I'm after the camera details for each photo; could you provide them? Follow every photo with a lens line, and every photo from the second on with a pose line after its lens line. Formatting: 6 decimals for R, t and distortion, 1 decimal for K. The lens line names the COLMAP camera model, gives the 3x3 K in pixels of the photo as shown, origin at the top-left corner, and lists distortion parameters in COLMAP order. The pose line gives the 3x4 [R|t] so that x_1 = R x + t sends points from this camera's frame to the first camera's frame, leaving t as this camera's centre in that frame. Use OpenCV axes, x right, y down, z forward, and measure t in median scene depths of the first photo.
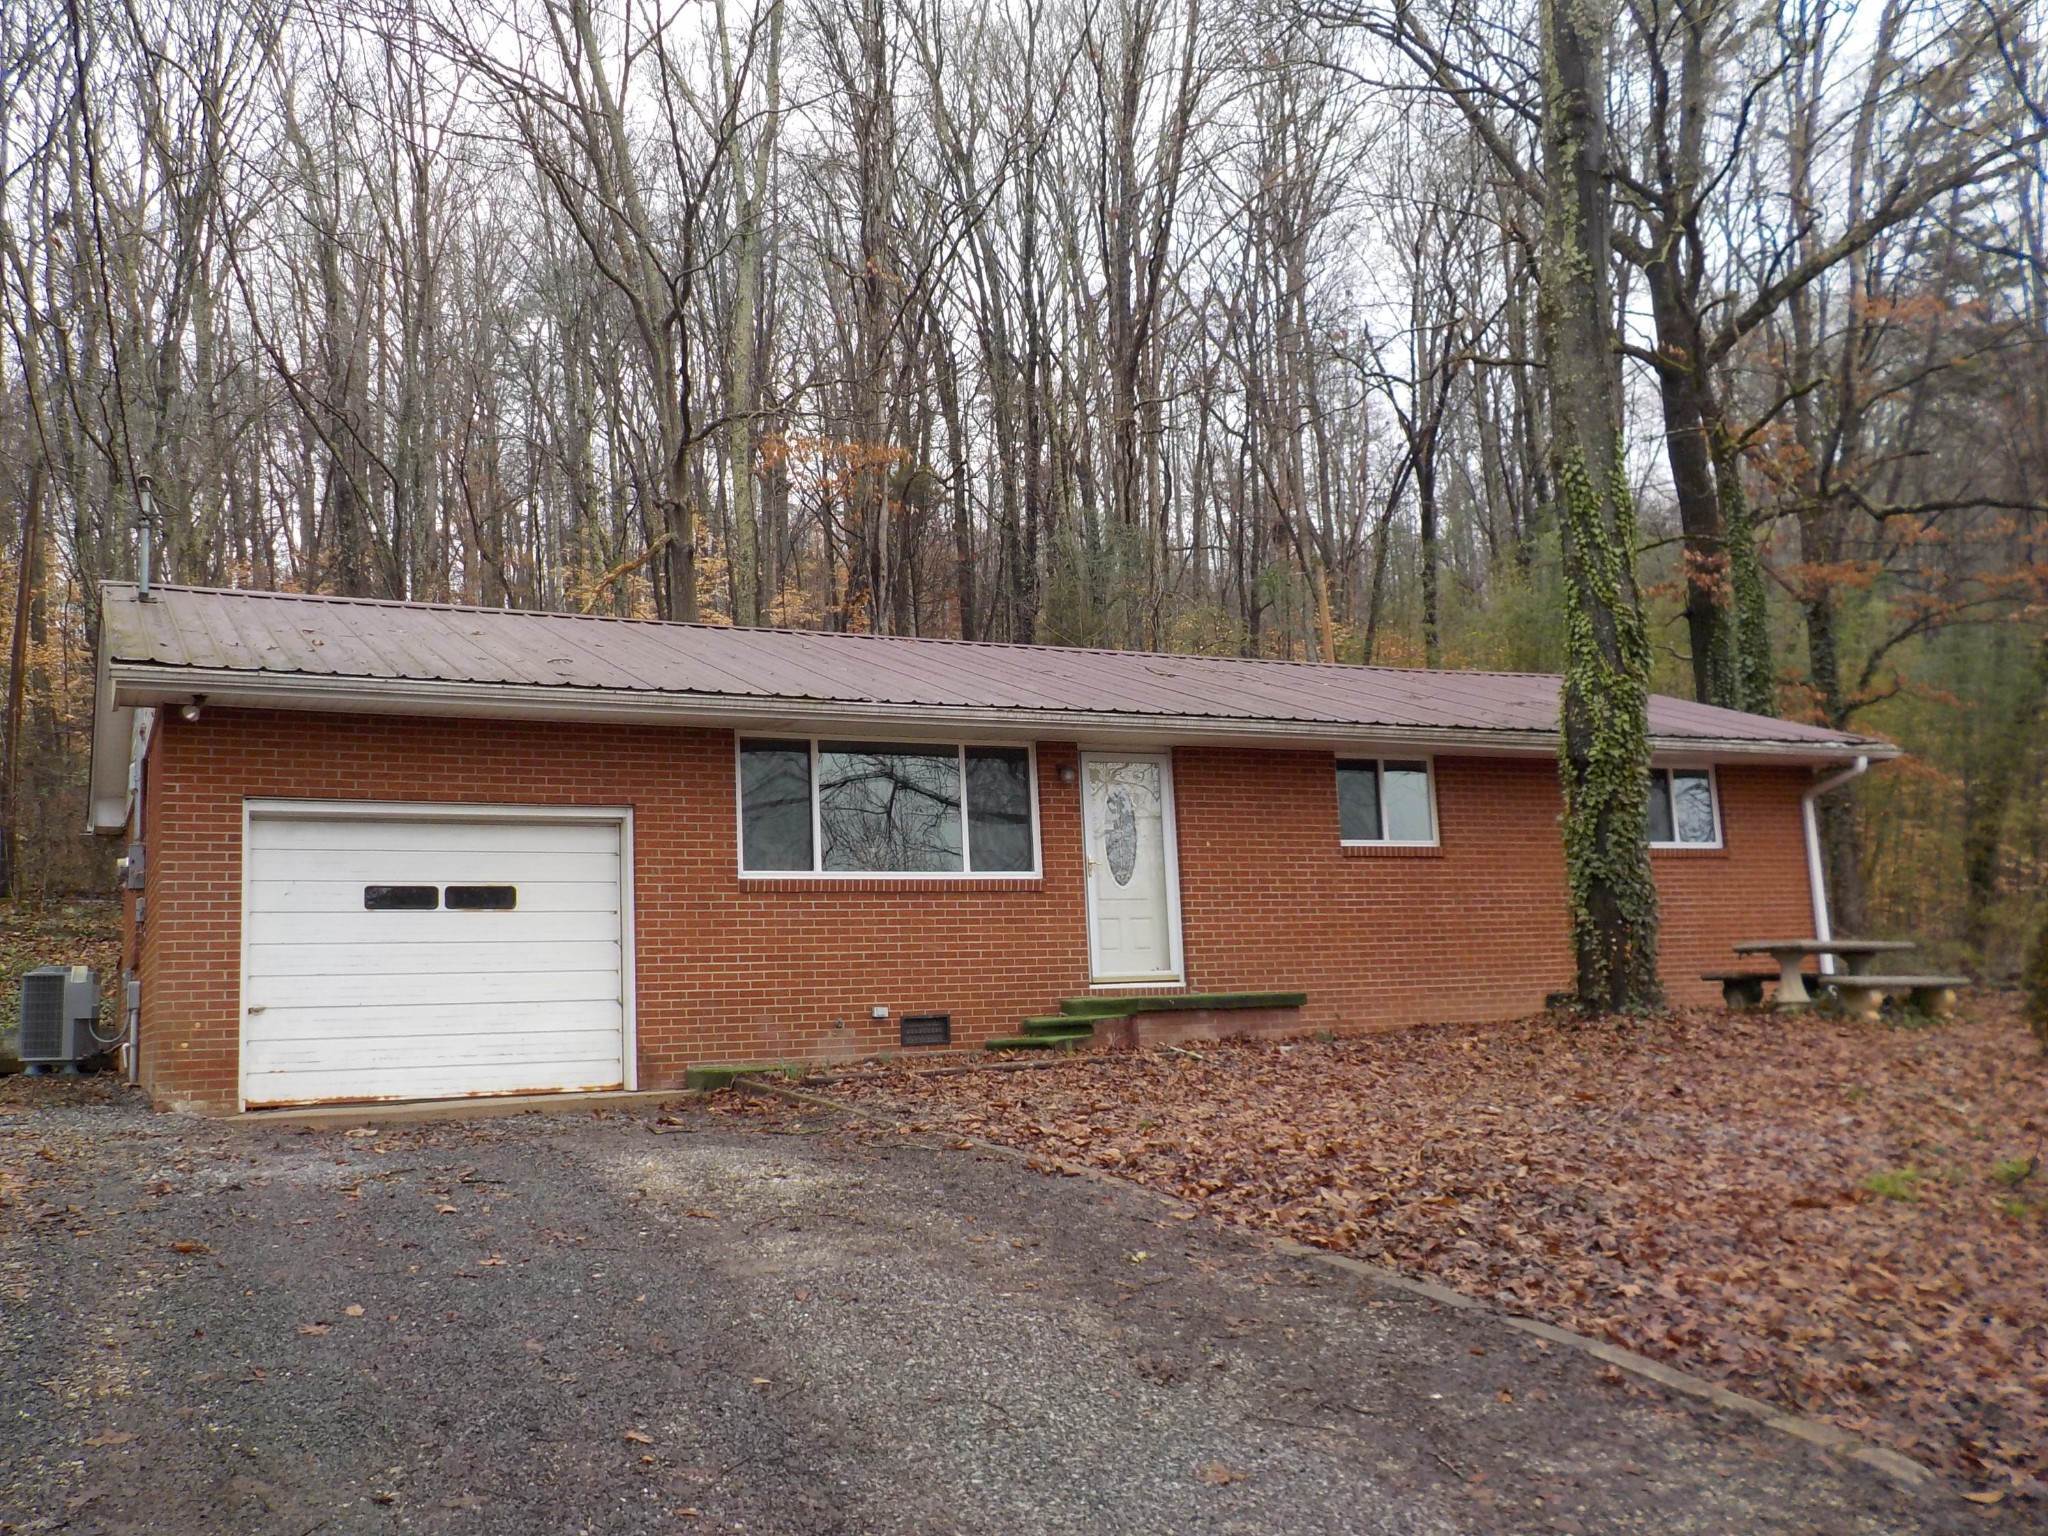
lens RADIAL K [[1857.1, 0, 1027.2], [0, 1857.1, 813.1], [0, 0, 1]] dist [-0.011206, 0.013356]
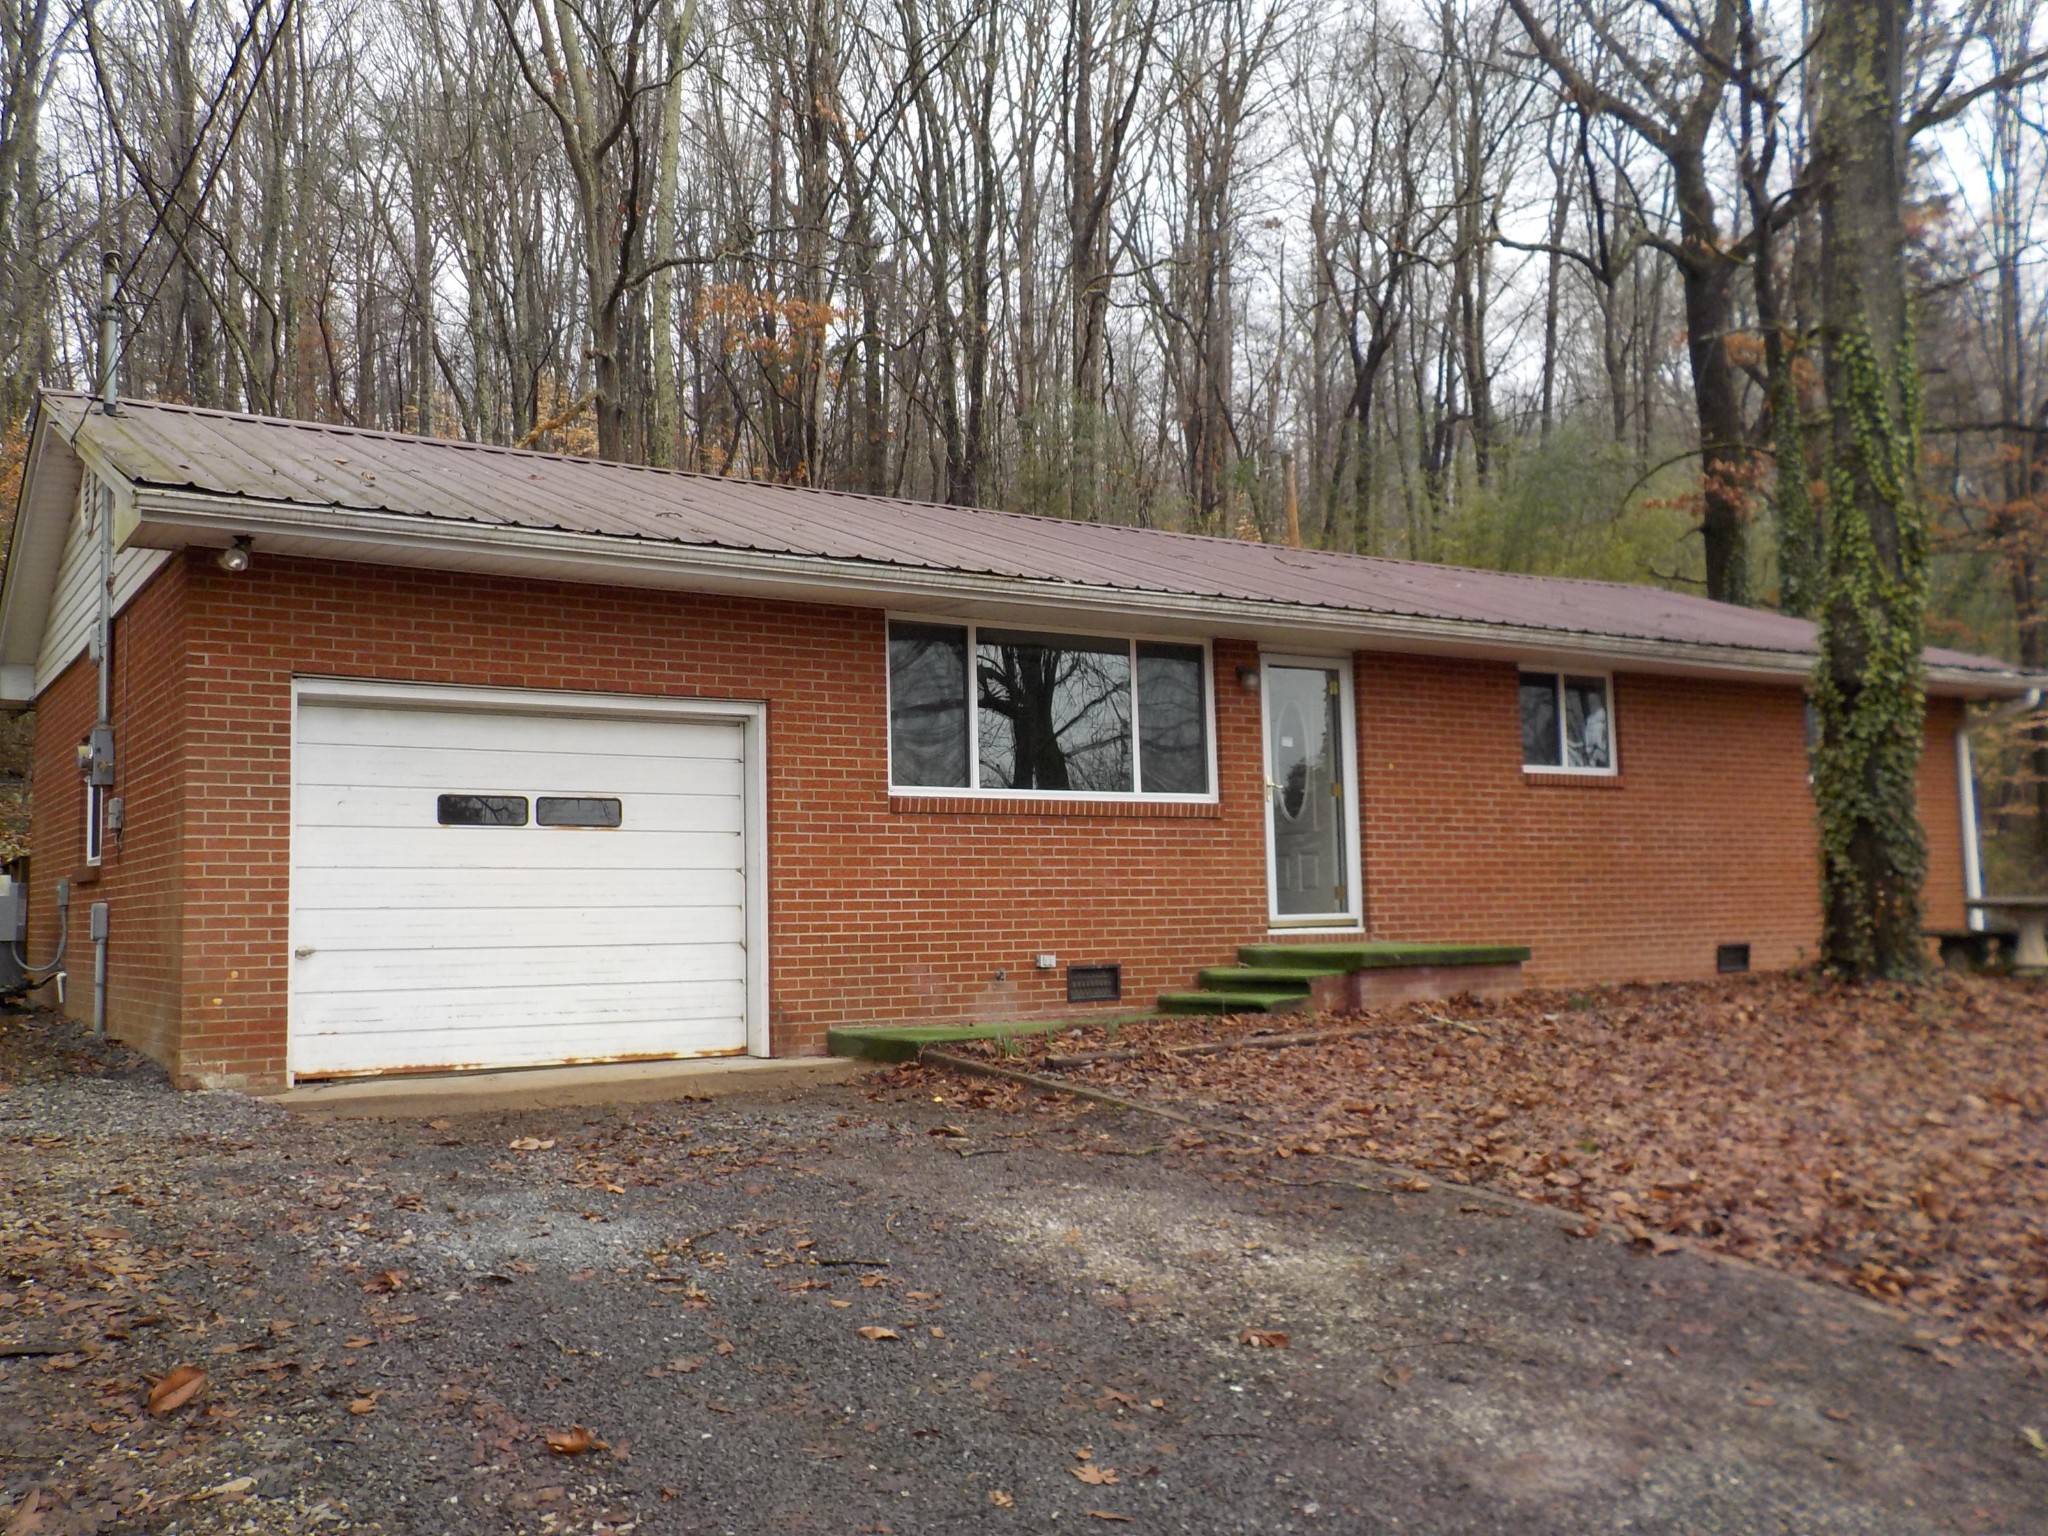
lens RADIAL K [[1857.1, 0, 1023.1], [0, 1857.1, 820.6], [0, 0, 1]] dist [-0.011206, 0.013356]
pose [[0.994806, 0.027243, 0.098074, -0.171866], [-0.032962, 0.997820, 0.057168, -0.001924], [-0.096302, -0.060104, 0.993536, 0.186195]]
